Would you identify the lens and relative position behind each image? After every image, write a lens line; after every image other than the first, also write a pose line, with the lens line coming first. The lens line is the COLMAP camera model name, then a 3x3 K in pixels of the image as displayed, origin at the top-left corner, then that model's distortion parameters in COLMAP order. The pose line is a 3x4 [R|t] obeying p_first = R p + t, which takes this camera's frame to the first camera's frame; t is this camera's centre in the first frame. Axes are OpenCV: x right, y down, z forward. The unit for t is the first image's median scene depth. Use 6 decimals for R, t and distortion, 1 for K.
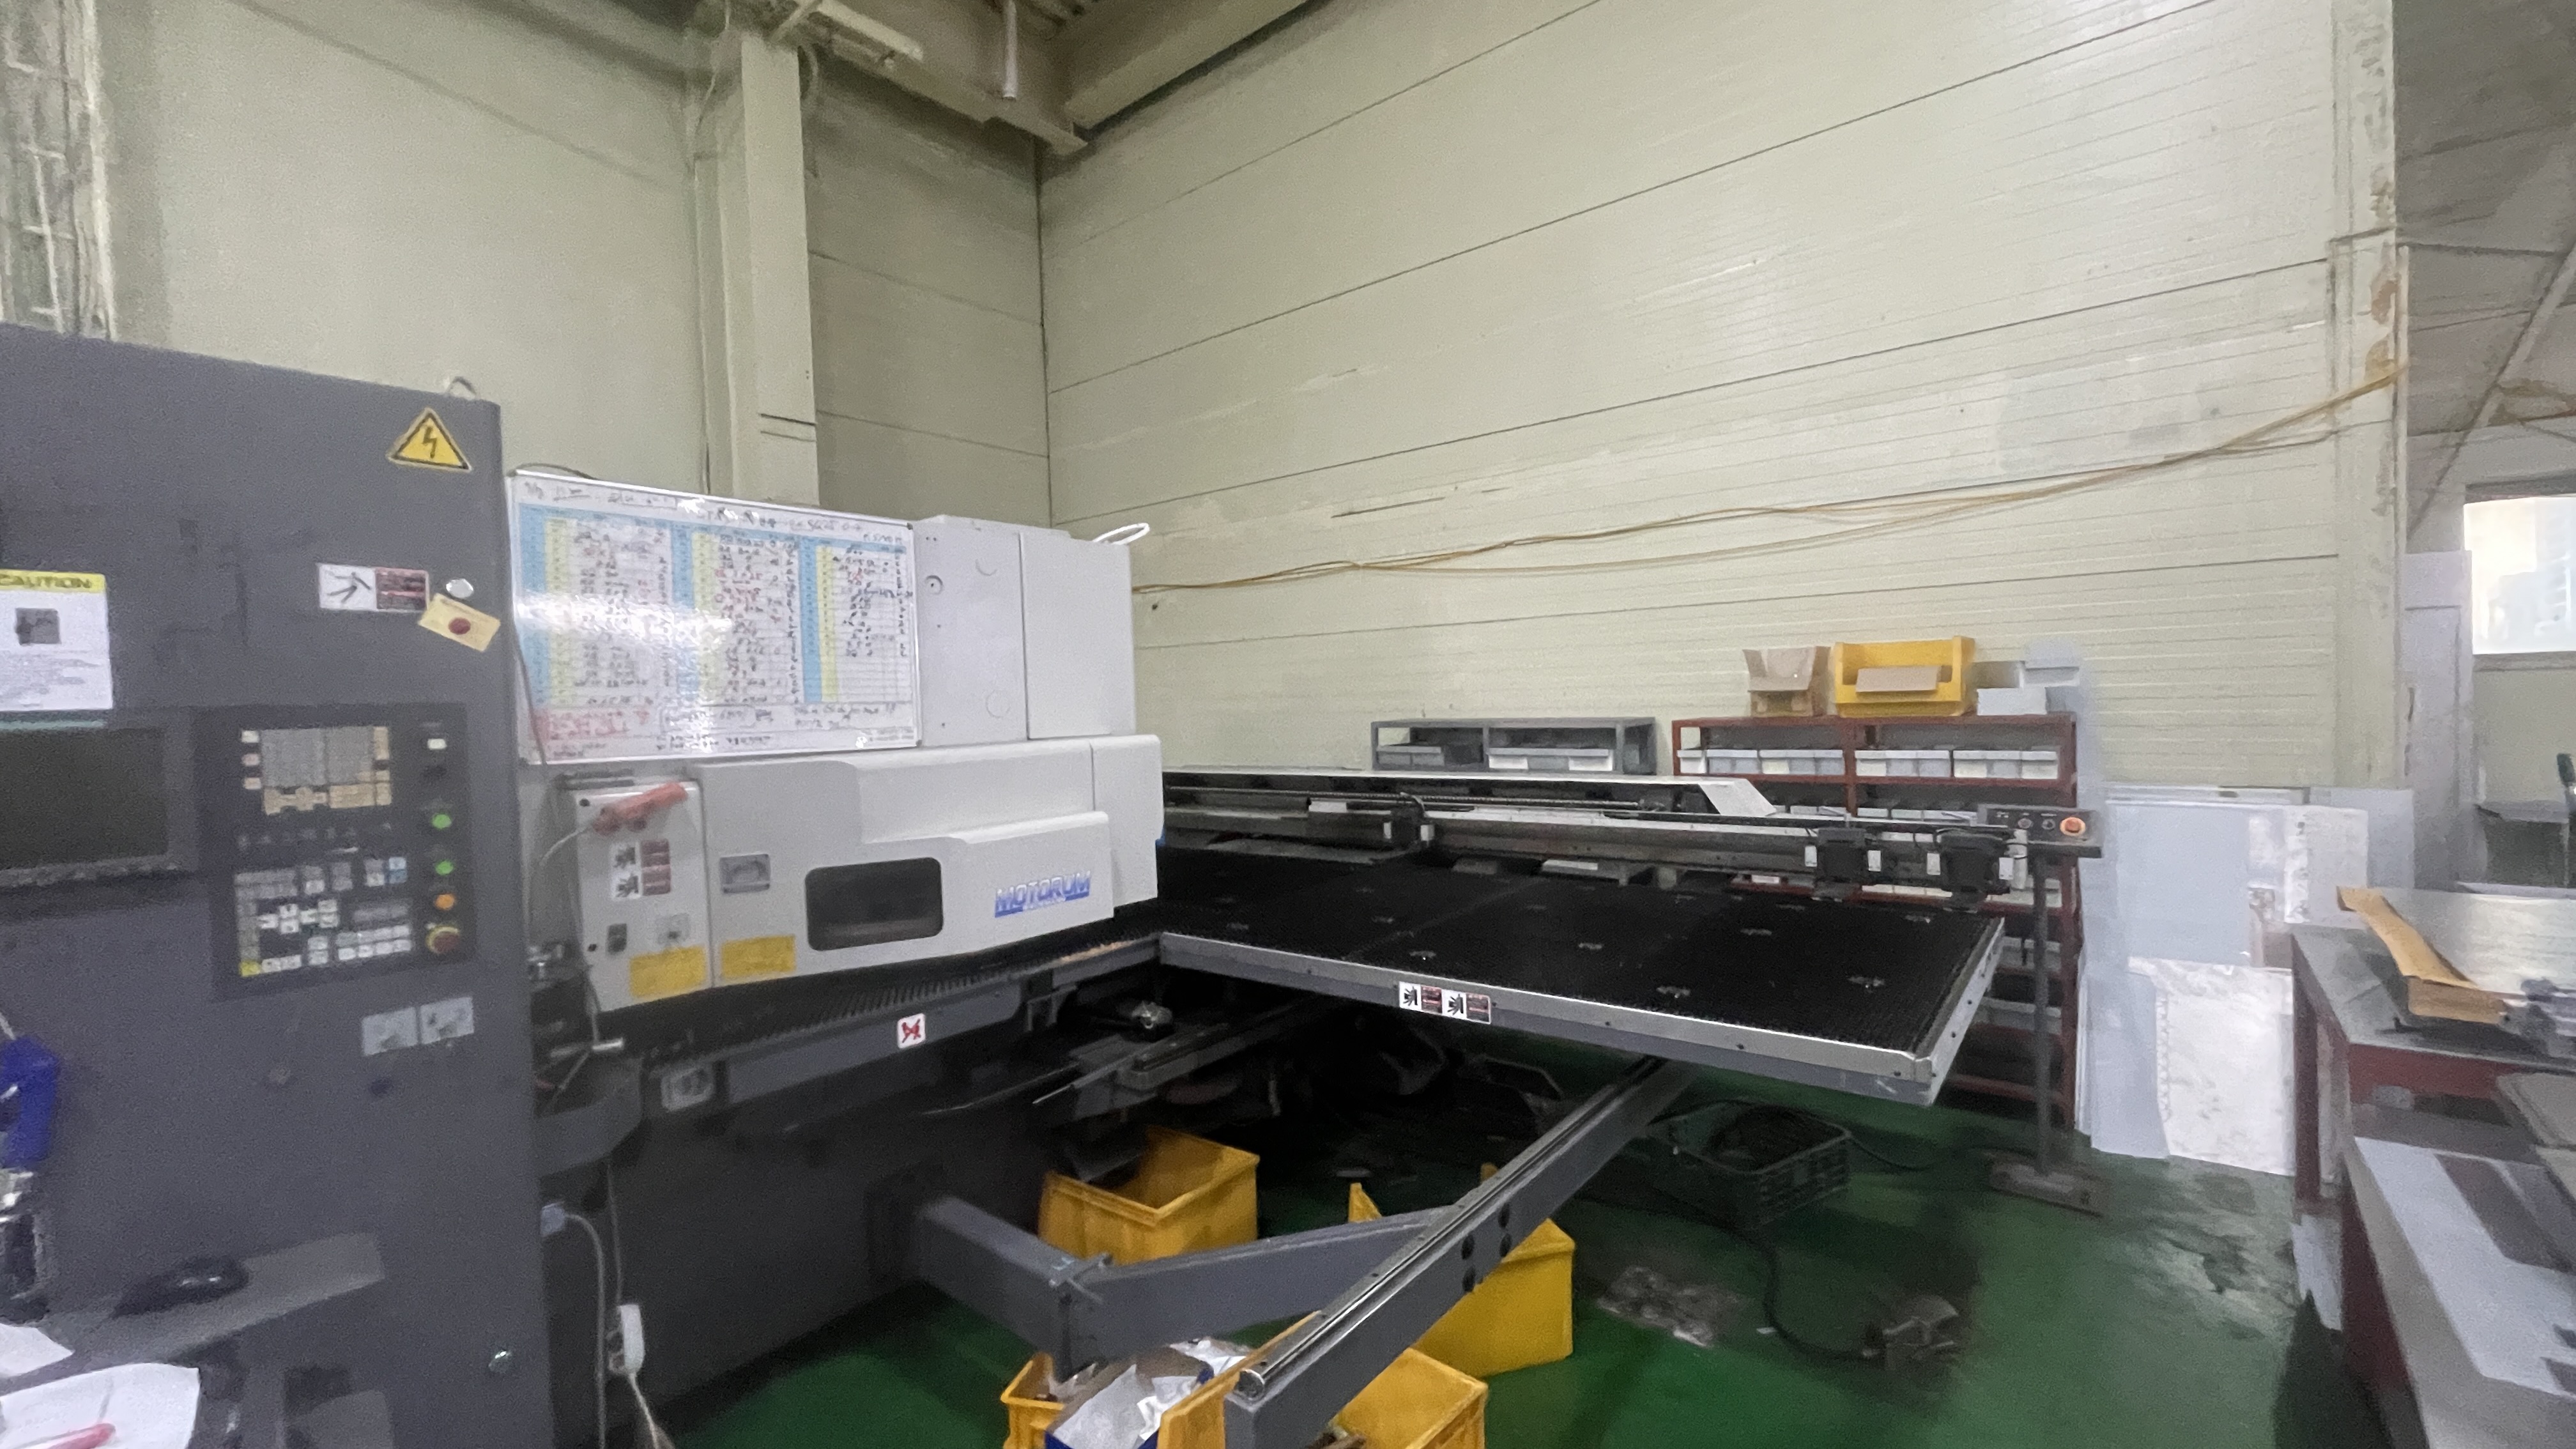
lens RADIAL K [[1034.1, 0, 1294.6], [0, 1034.1, 729.9], [0, 0, 1]] dist [-0.006268, -0.000169]
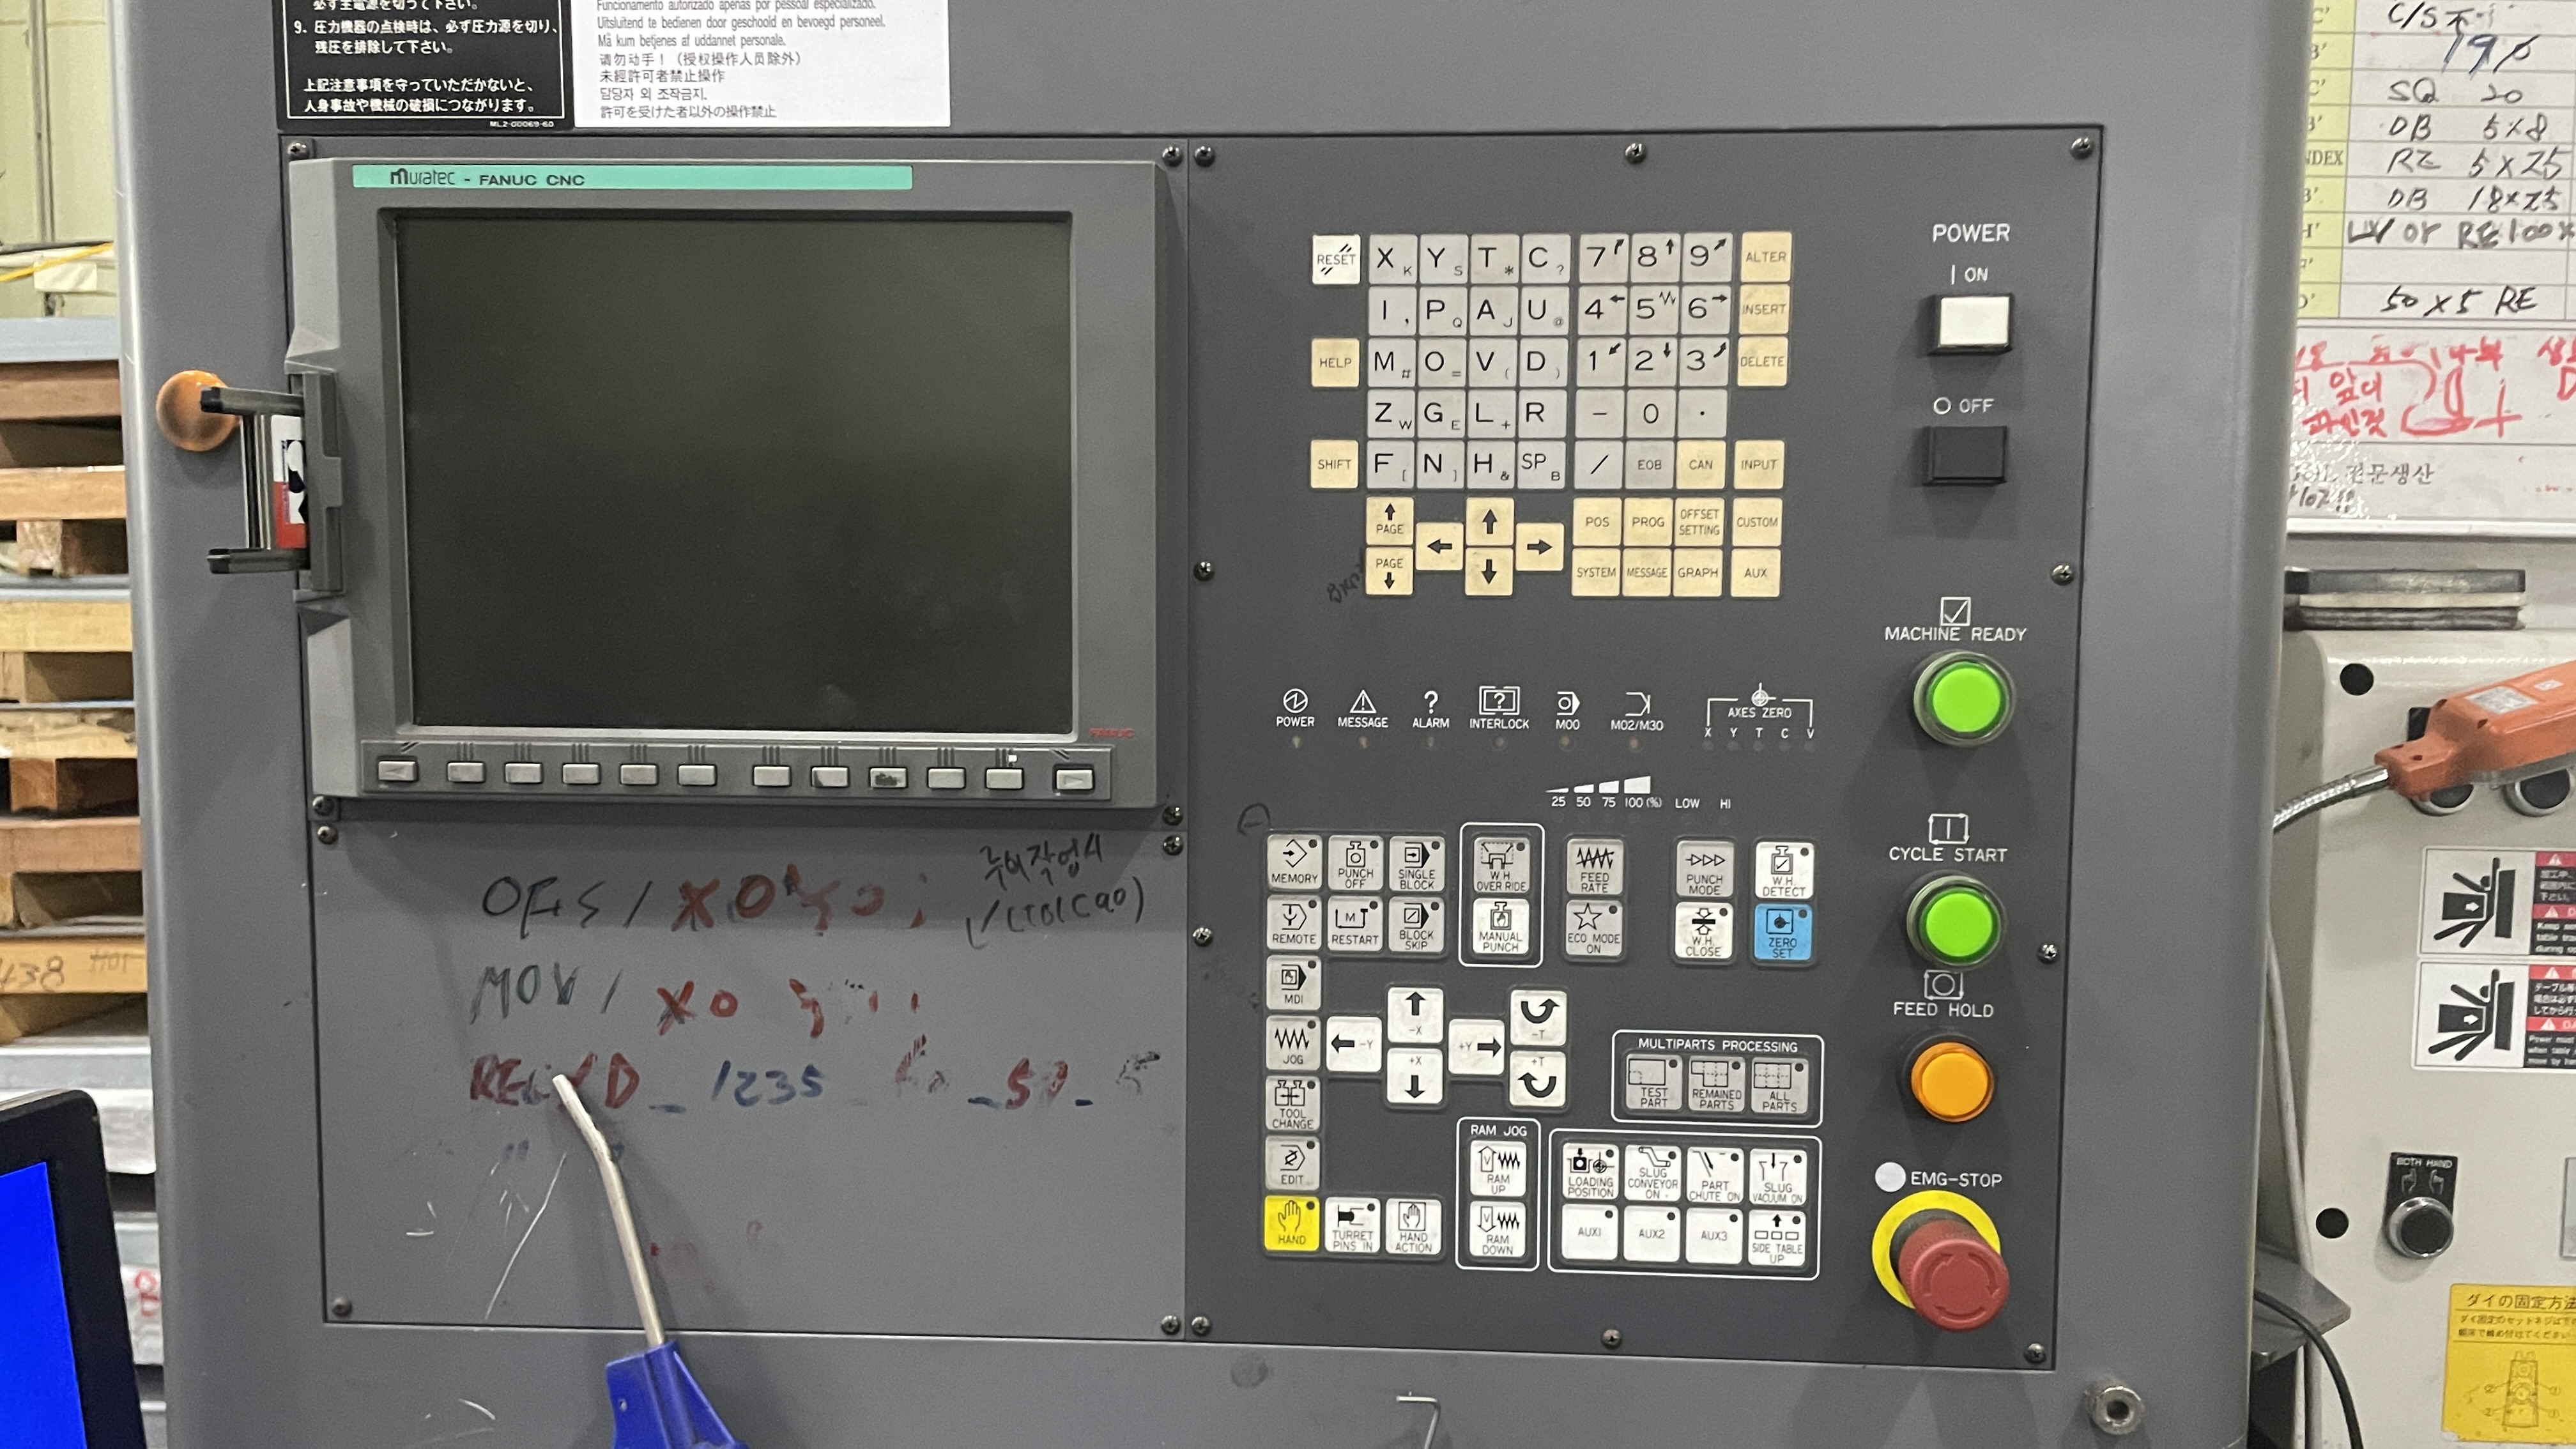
lens RADIAL K [[2099.3, 0, 1336.5], [0, 2099.3, 731.8], [0, 0, 1]] dist [0.133396, -0.193920]
pose [[0.595567, 0.104670, -0.796457, -0.383773], [-0.047211, 0.994322, 0.095370, 0.041616], [0.801917, -0.019197, 0.597127, 0.438756]]
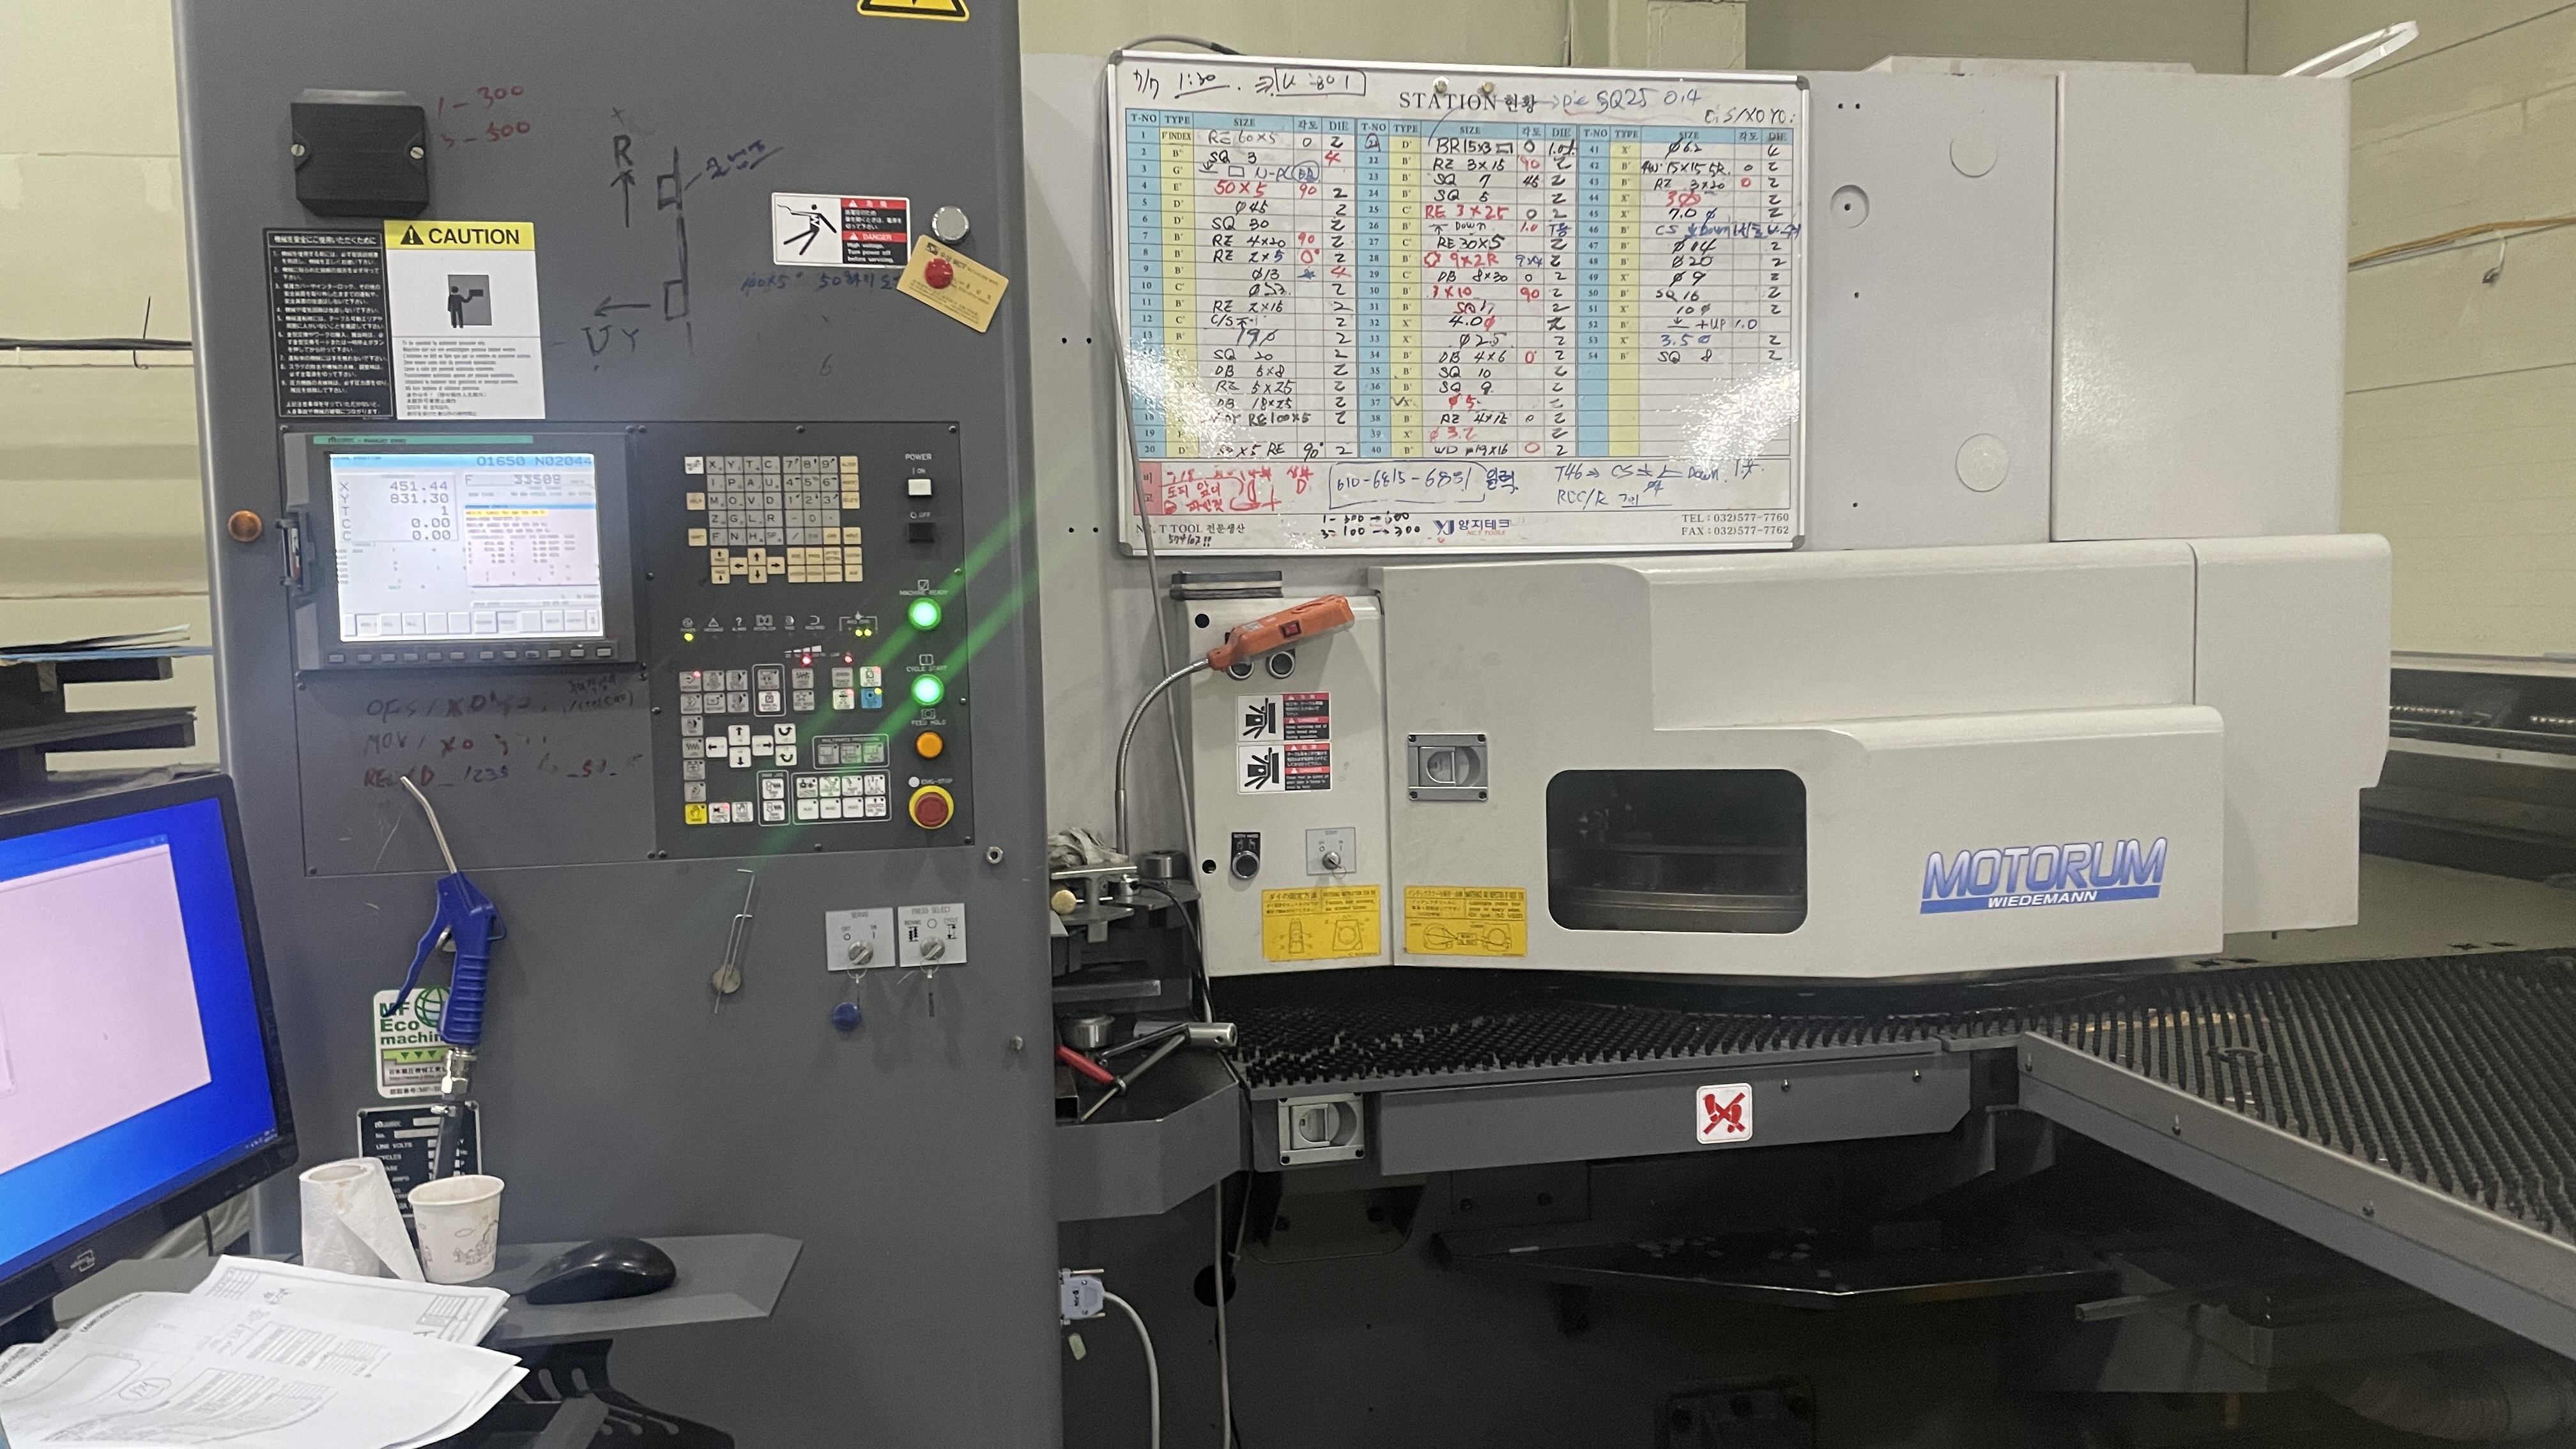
lens RADIAL K [[1952.6, 0, 1282.4], [0, 1952.6, 736.0], [0, 0, 1]] dist [0.127755, -0.163394]
pose [[0.766185, 0.066452, -0.639175, 0.060733], [-0.020506, 0.996661, 0.079037, 0.044275], [0.642293, -0.047451, 0.764989, 0.161913]]
